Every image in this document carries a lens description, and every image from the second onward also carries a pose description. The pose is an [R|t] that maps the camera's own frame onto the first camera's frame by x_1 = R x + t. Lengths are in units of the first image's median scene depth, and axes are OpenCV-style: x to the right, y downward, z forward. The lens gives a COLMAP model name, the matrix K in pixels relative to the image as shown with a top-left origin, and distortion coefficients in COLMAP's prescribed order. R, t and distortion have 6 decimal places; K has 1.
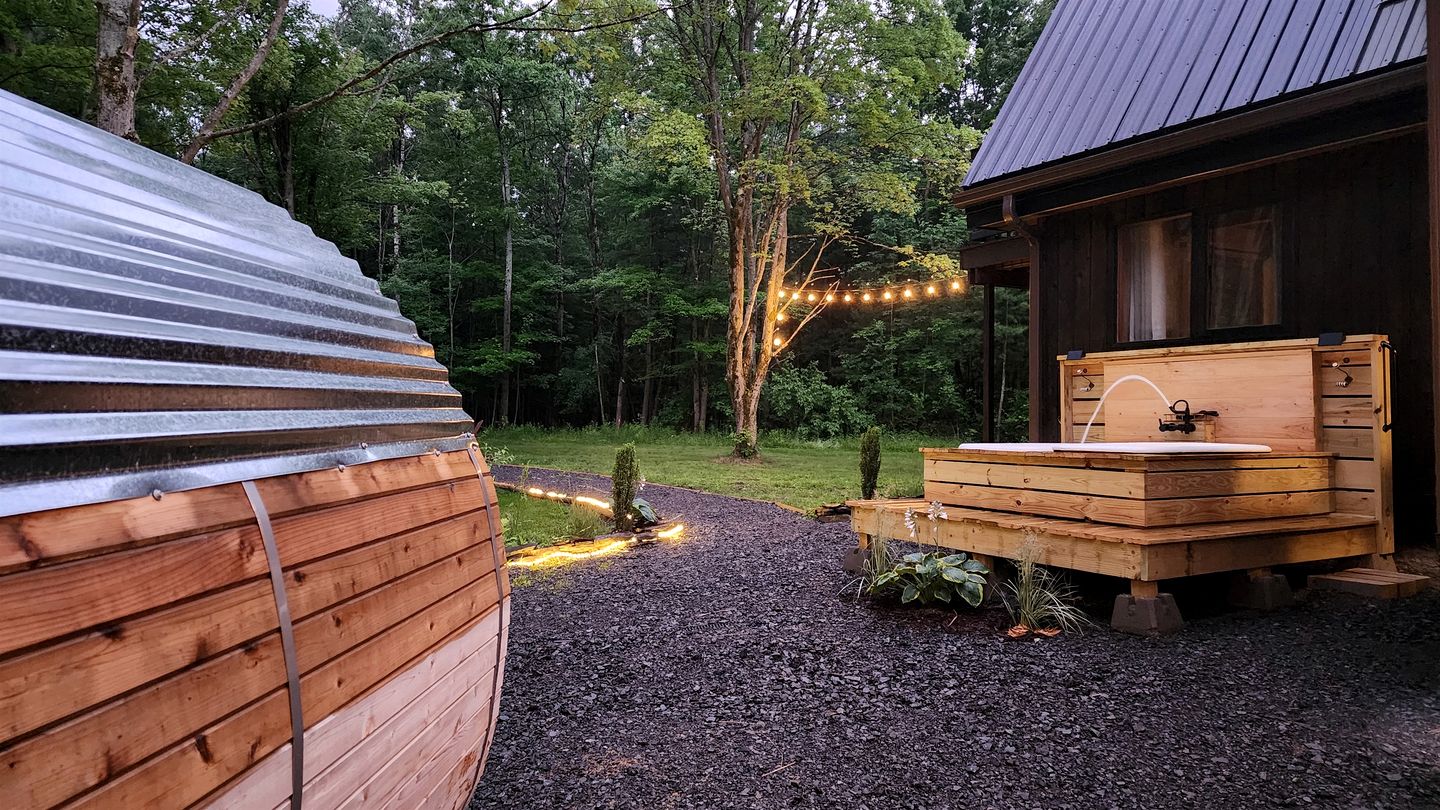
lens RADIAL K [[943.0, 0, 720.0], [0, 943.0, 405.0], [0, 0, 1]] dist [0.051721, -0.002964]
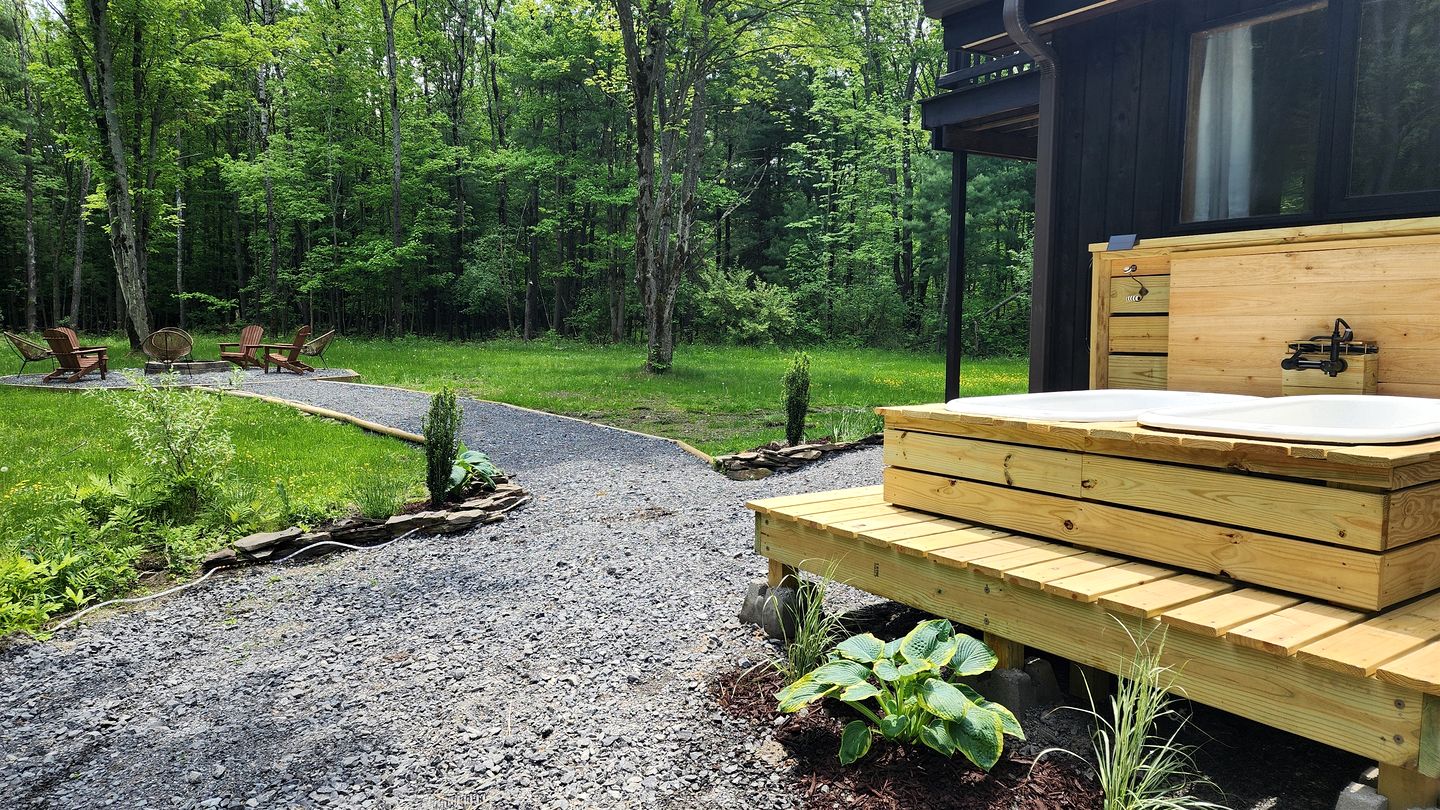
lens RADIAL K [[943.0, 0, 720.0], [0, 943.0, 405.0], [0, 0, 1]] dist [0.051721, -0.002964]
pose [[0.997949, -0.009168, 0.063356, 0.069540], [0.002528, 0.994563, 0.104103, -0.012172], [-0.063966, -0.103730, 0.992547, 0.377951]]
